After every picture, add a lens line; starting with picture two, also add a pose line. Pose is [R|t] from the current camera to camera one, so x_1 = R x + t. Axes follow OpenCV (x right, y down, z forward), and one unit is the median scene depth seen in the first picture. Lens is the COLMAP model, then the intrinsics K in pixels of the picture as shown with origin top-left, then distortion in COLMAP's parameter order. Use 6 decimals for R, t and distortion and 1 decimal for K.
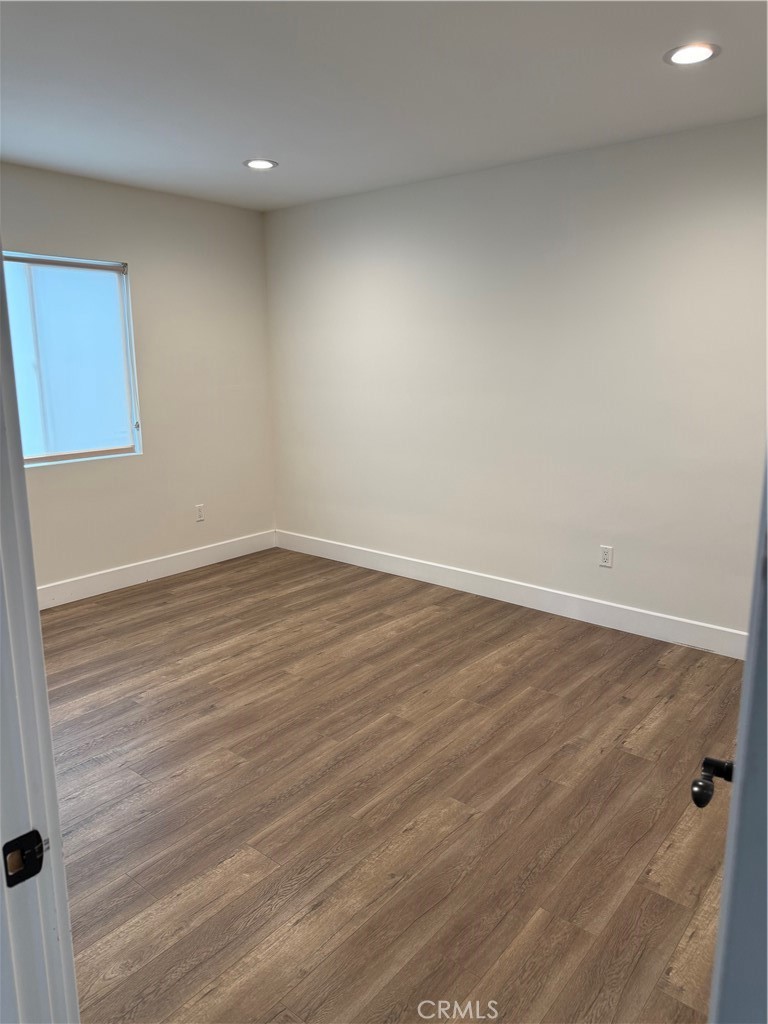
lens RADIAL K [[715.9, 0, 389.9], [0, 715.9, 509.6], [0, 0, 1]] dist [0.001608, -0.023701]
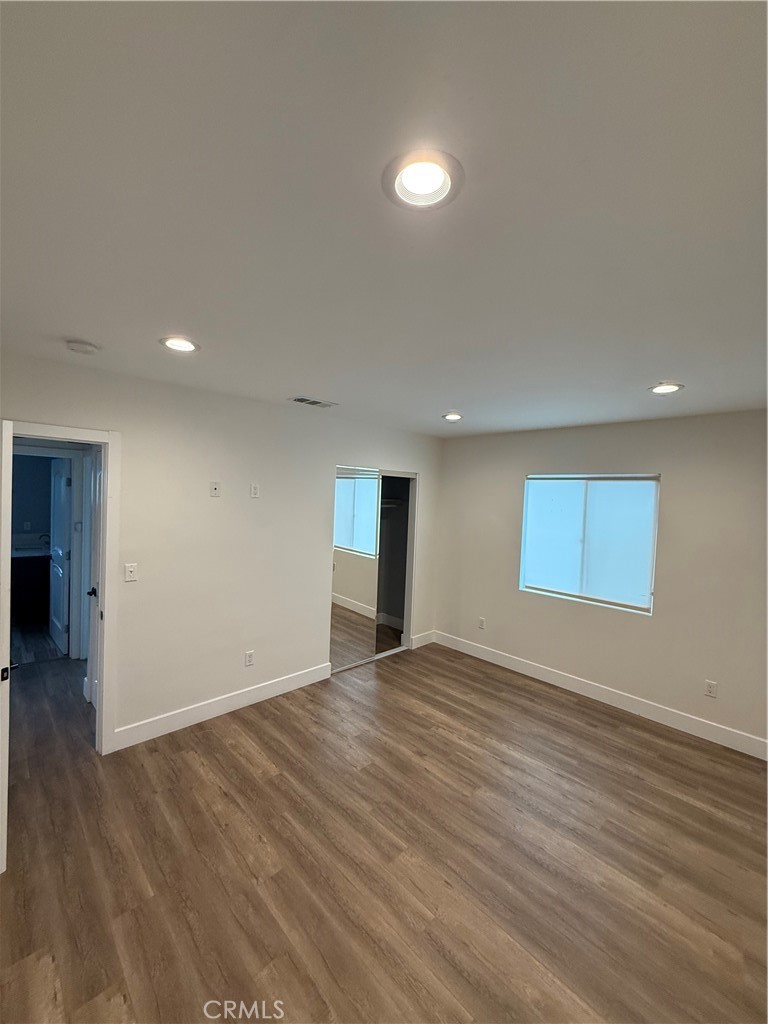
lens RADIAL K [[412.1, 0, 388.1], [0, 412.1, 507.1], [0, 0, 1]] dist [0.003543, -0.000235]
pose [[-0.109896, 0.034656, -0.993339, 0.694846], [-0.245199, 0.967559, 0.060884, -0.315325], [0.963224, 0.250257, -0.097833, 0.914679]]
